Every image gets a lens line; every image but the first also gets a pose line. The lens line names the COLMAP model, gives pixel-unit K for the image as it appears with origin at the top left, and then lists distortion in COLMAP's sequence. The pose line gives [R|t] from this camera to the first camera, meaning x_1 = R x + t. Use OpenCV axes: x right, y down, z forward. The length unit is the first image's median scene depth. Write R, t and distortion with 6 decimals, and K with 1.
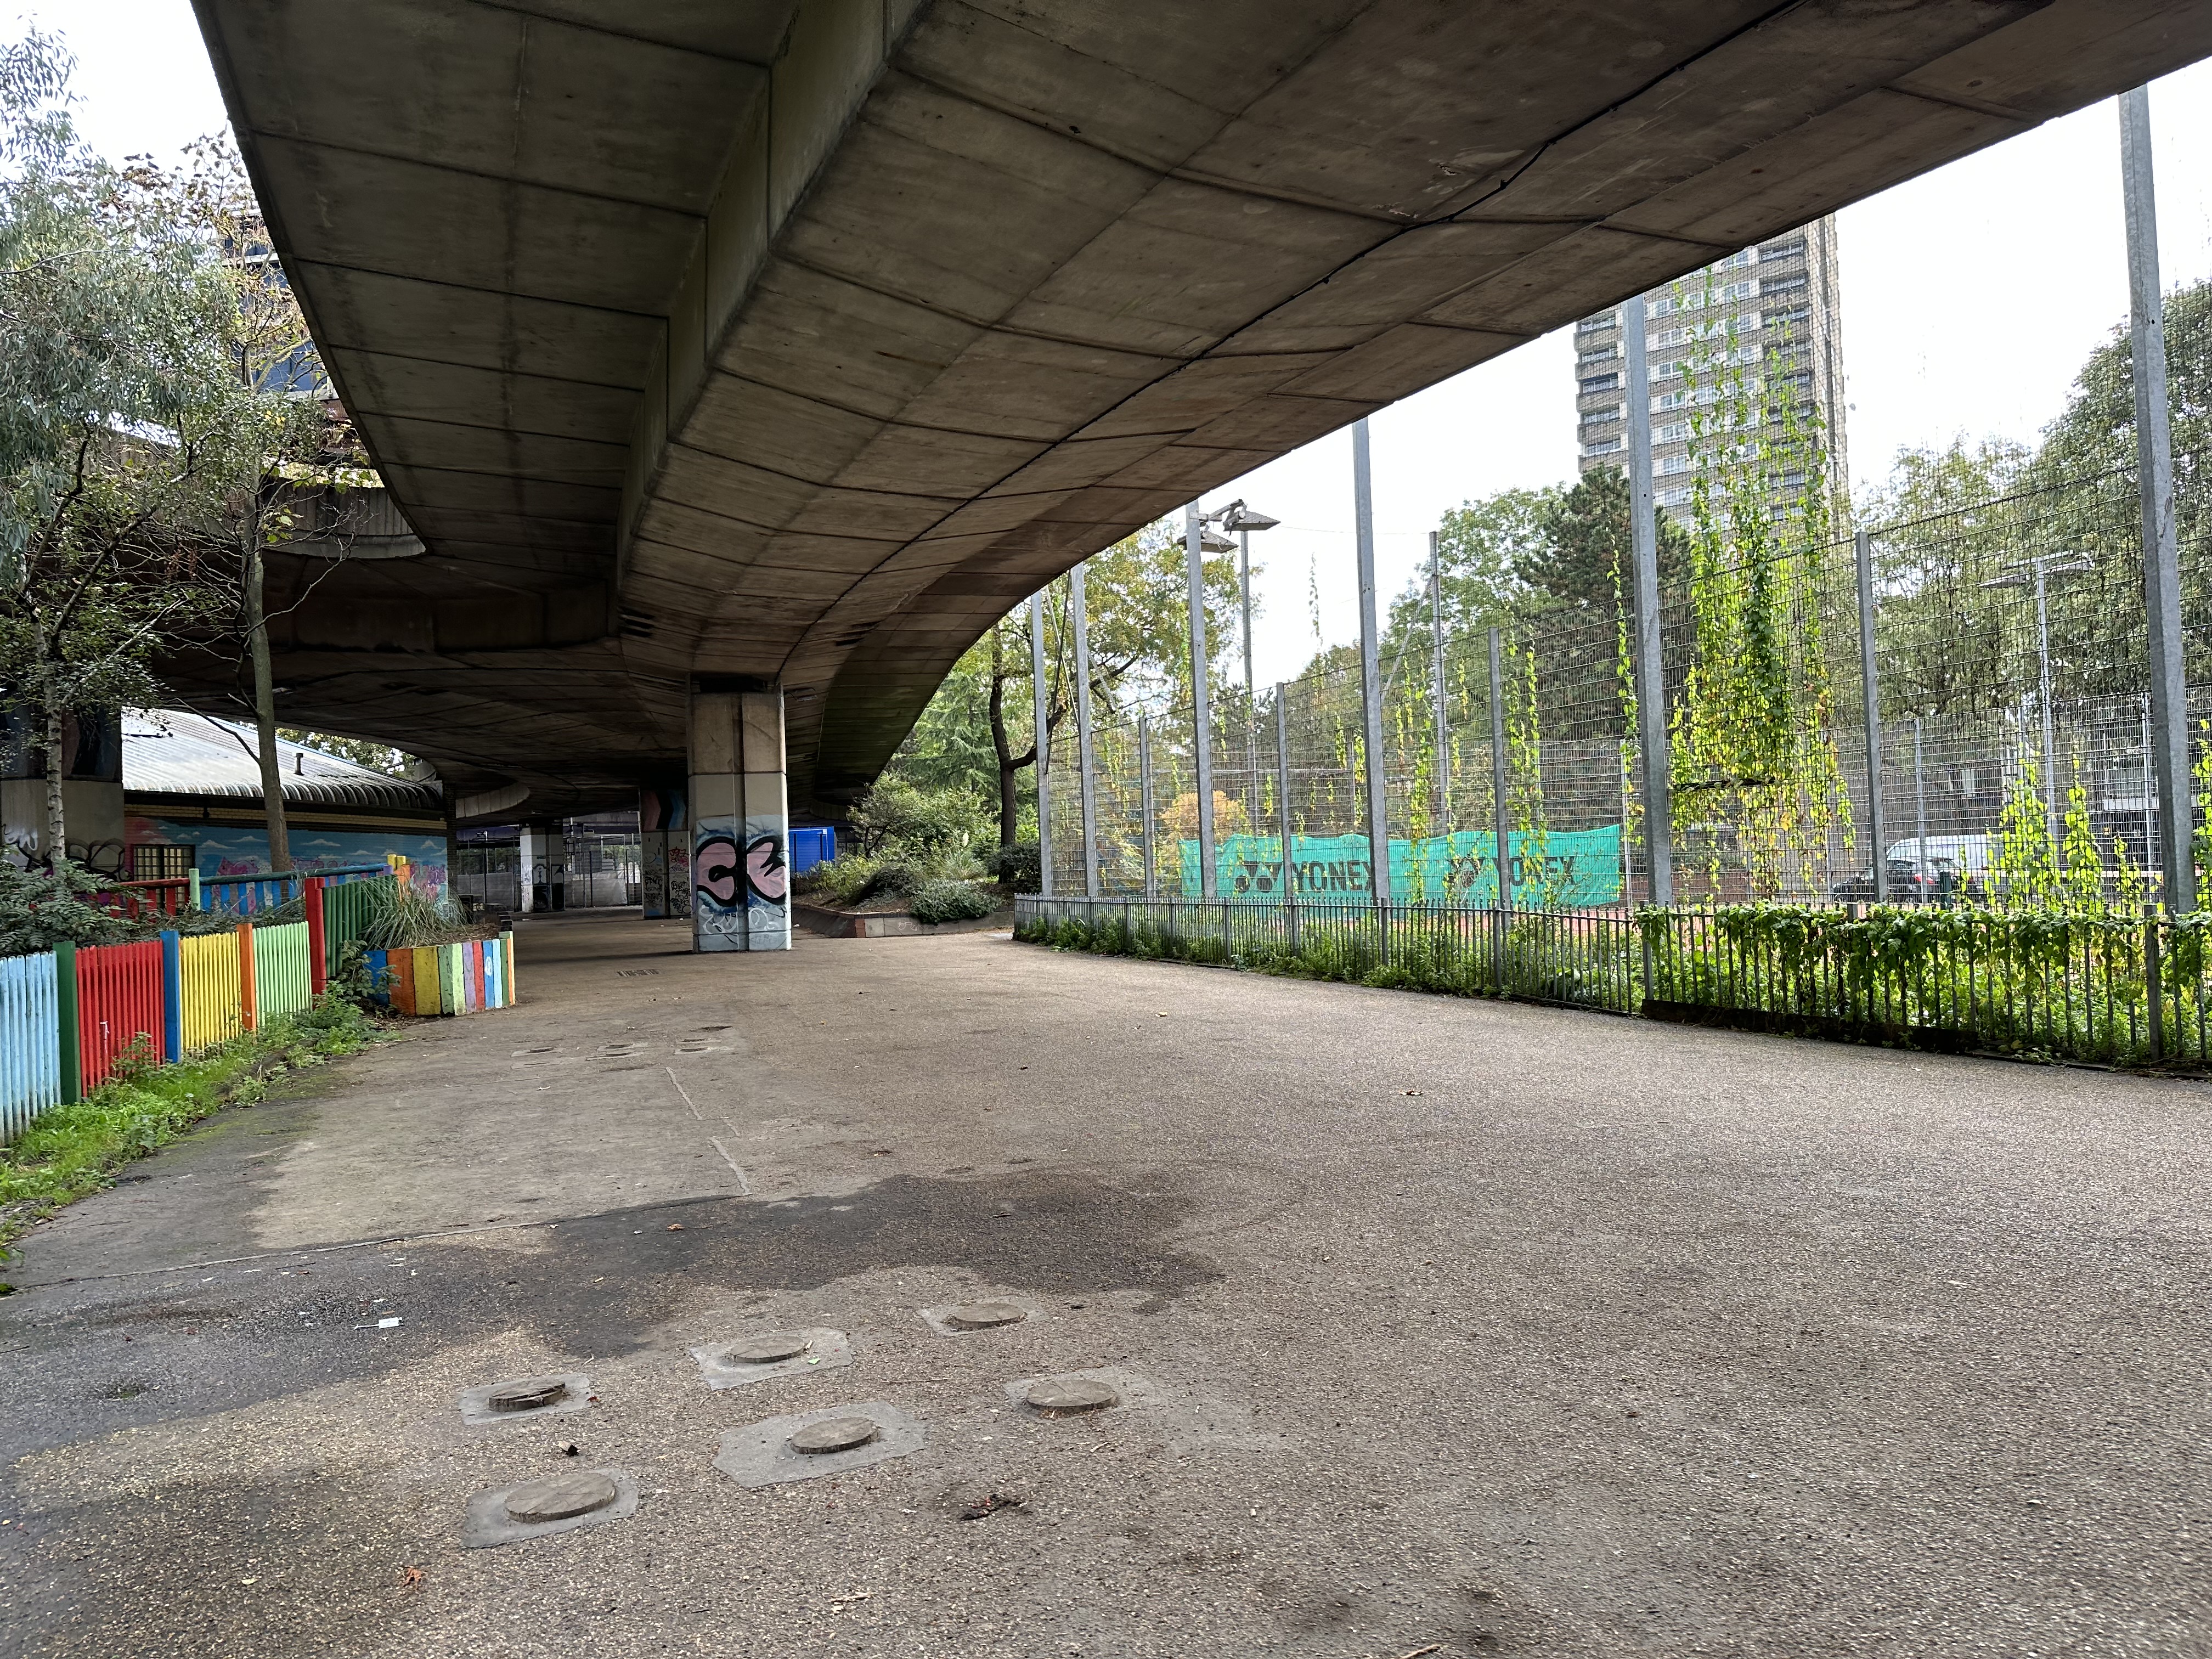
lens RADIAL K [[1546.1, 0, 1114.1], [0, 1546.1, 831.9], [0, 0, 1]] dist [0.090304, -0.108349]
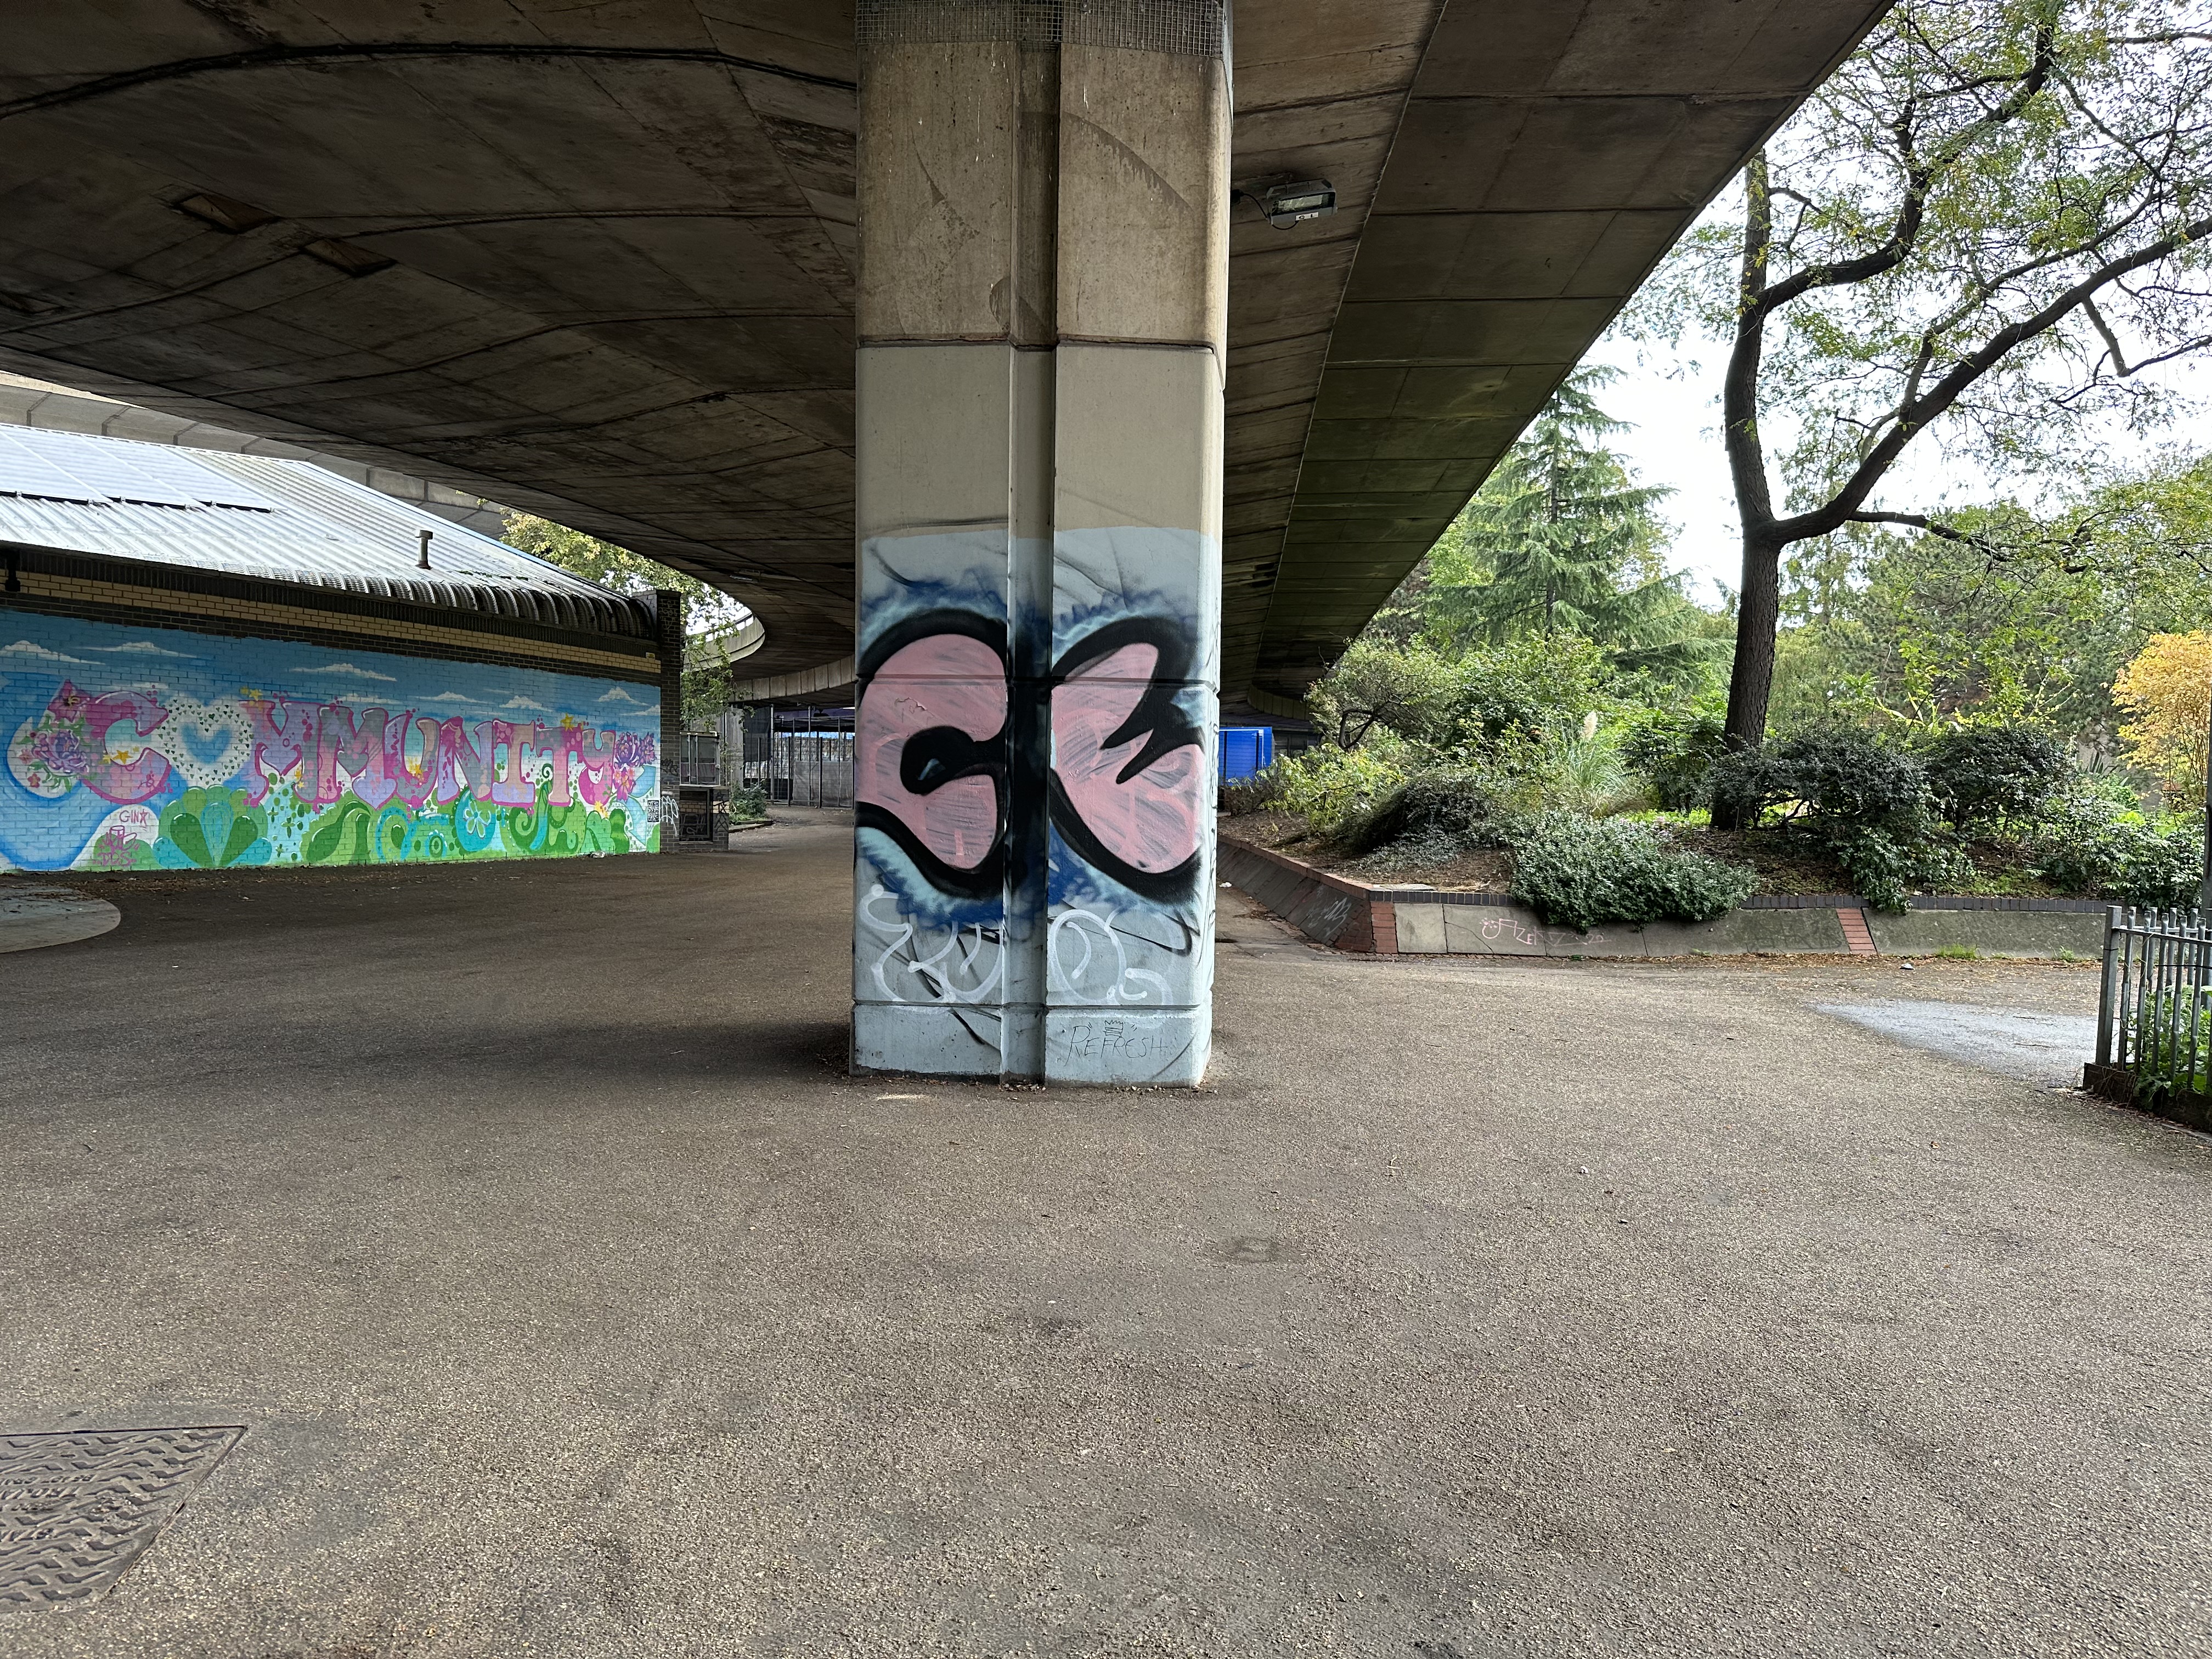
lens RADIAL K [[1582.4, 0, 1158.9], [0, 1582.4, 837.2], [0, 0, 1]] dist [0.008059, 0.000153]
pose [[0.969110, 0.061508, -0.238835, -0.191146], [-0.047647, 0.996851, 0.063386, 0.025455], [0.241982, -0.050048, 0.968989, 0.913646]]
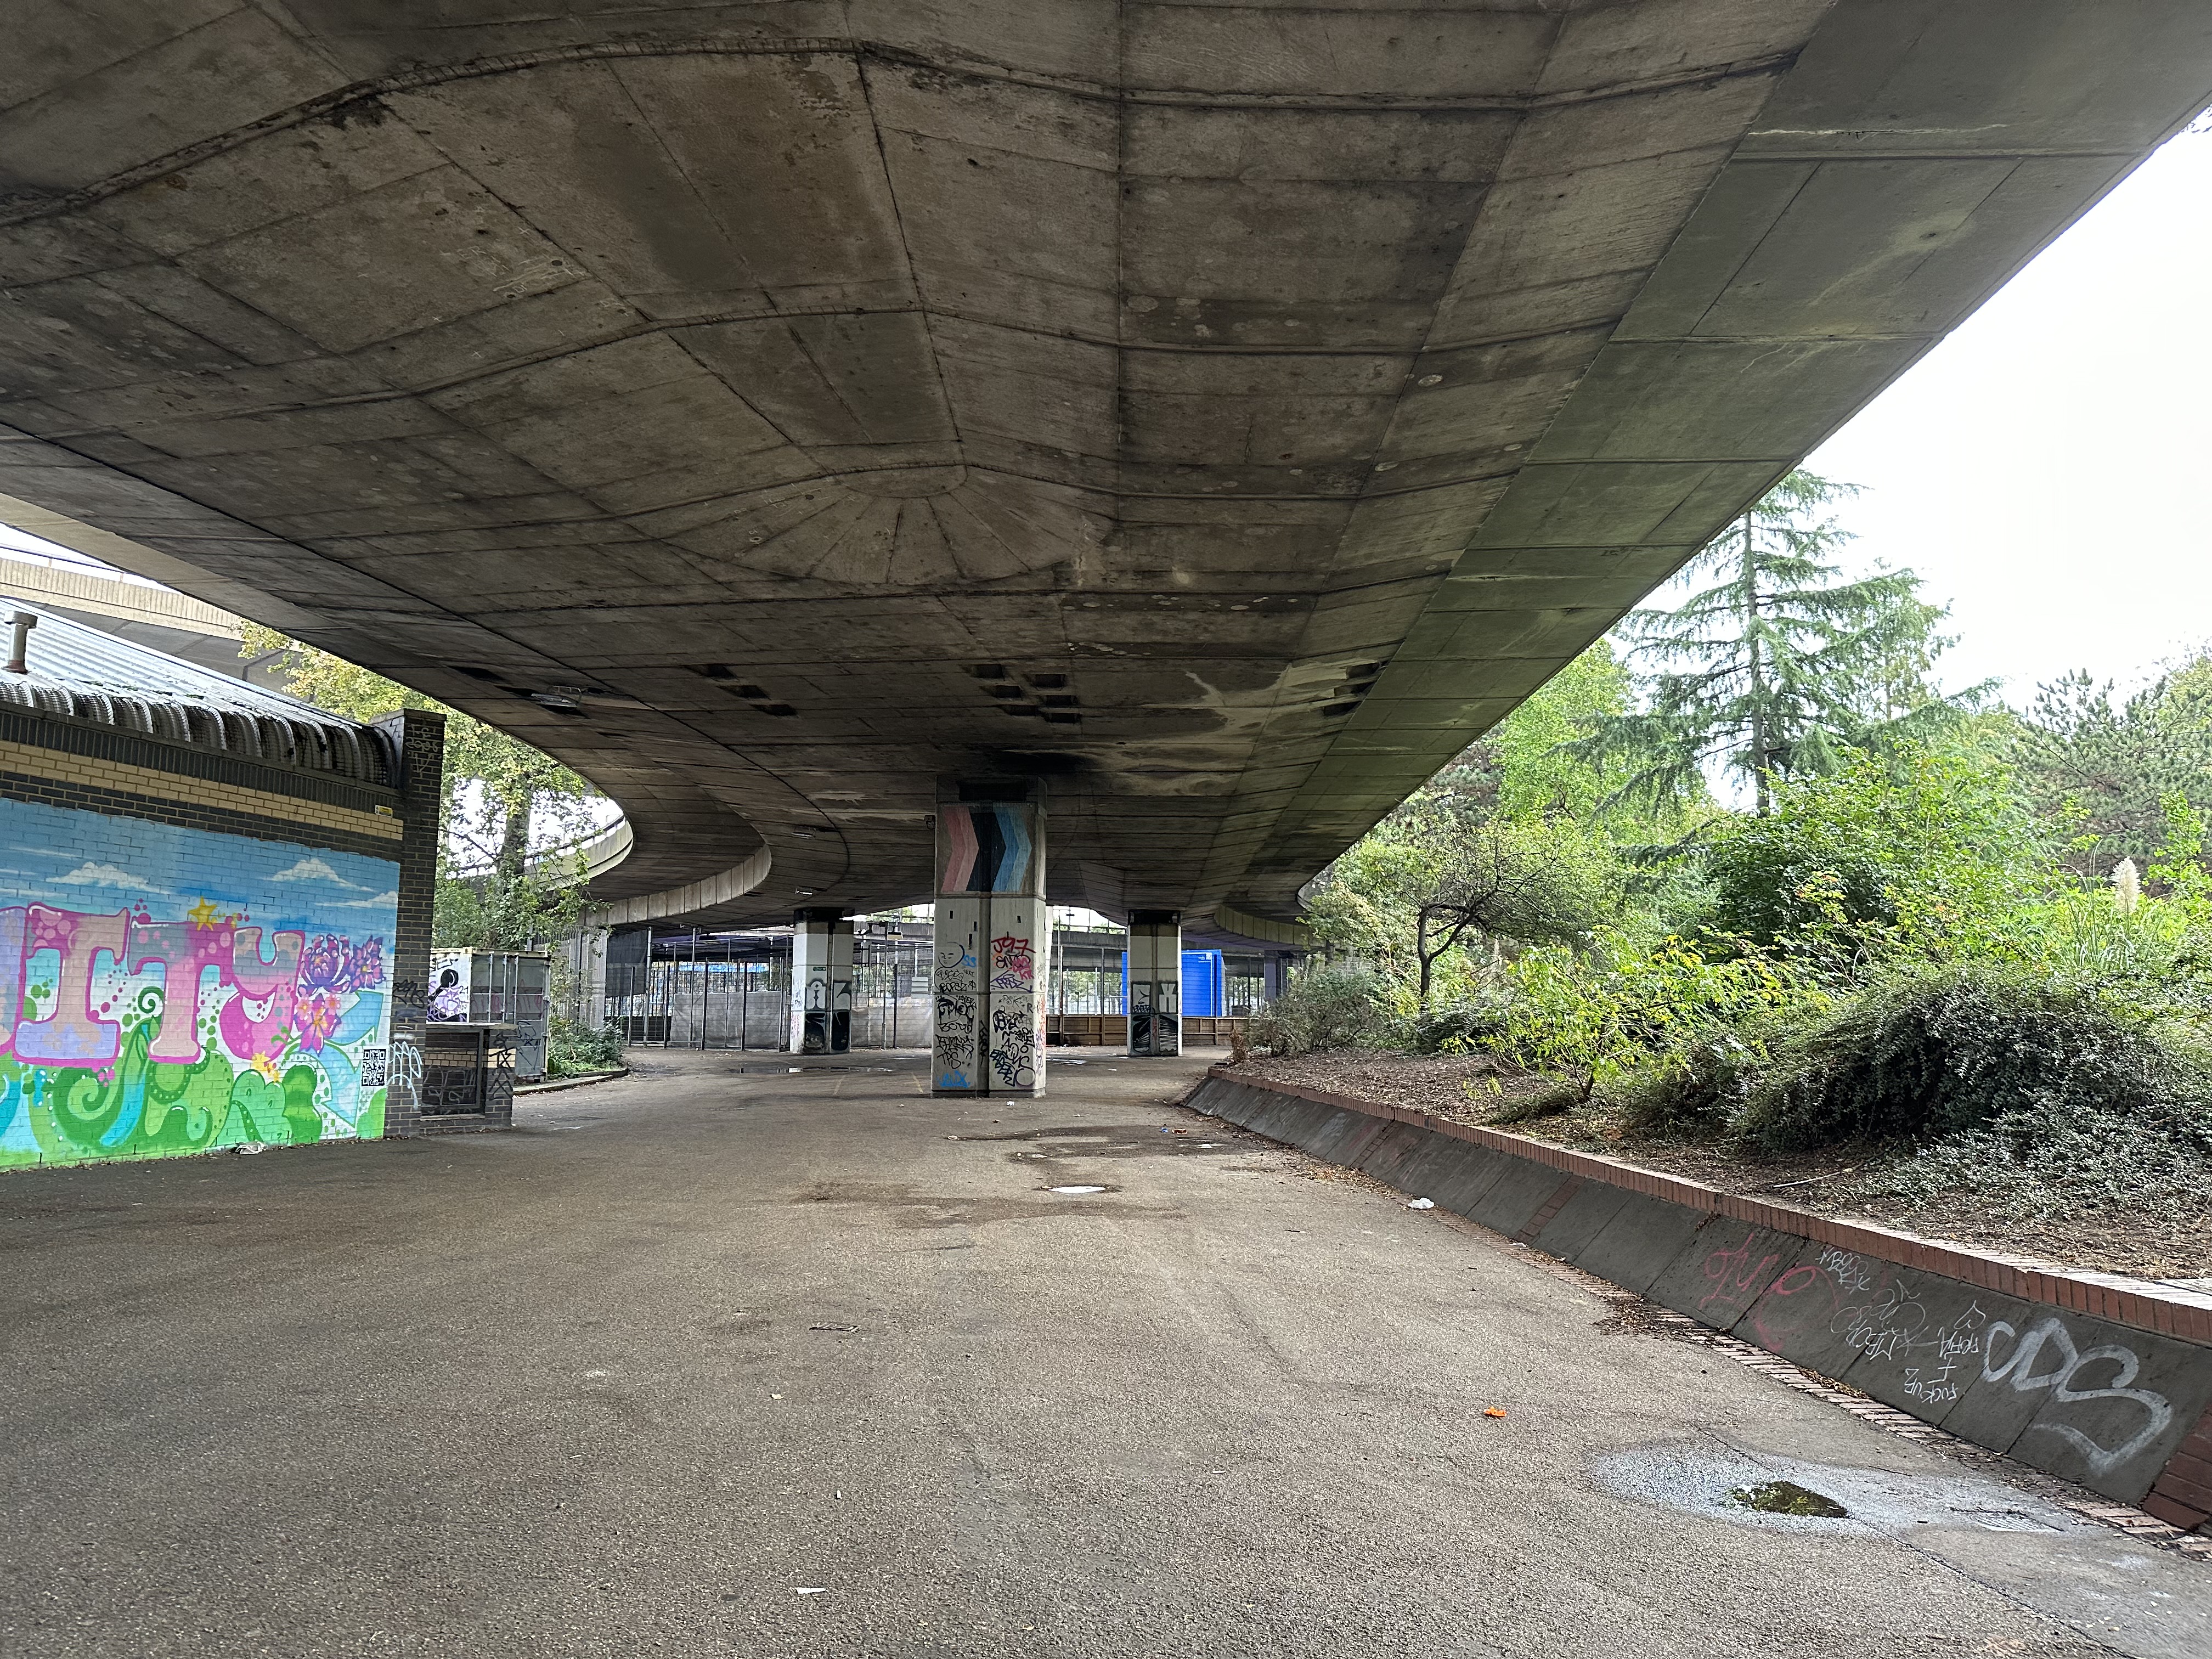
lens RADIAL K [[1546.1, 0, 1115.5], [0, 1546.1, 828.3], [0, 0, 1]] dist [0.054004, -0.070736]
pose [[0.977380, 0.015687, -0.210907, -0.365812], [-0.036135, 0.994968, -0.093455, 0.045135], [0.208379, 0.098962, 0.973029, 1.335090]]
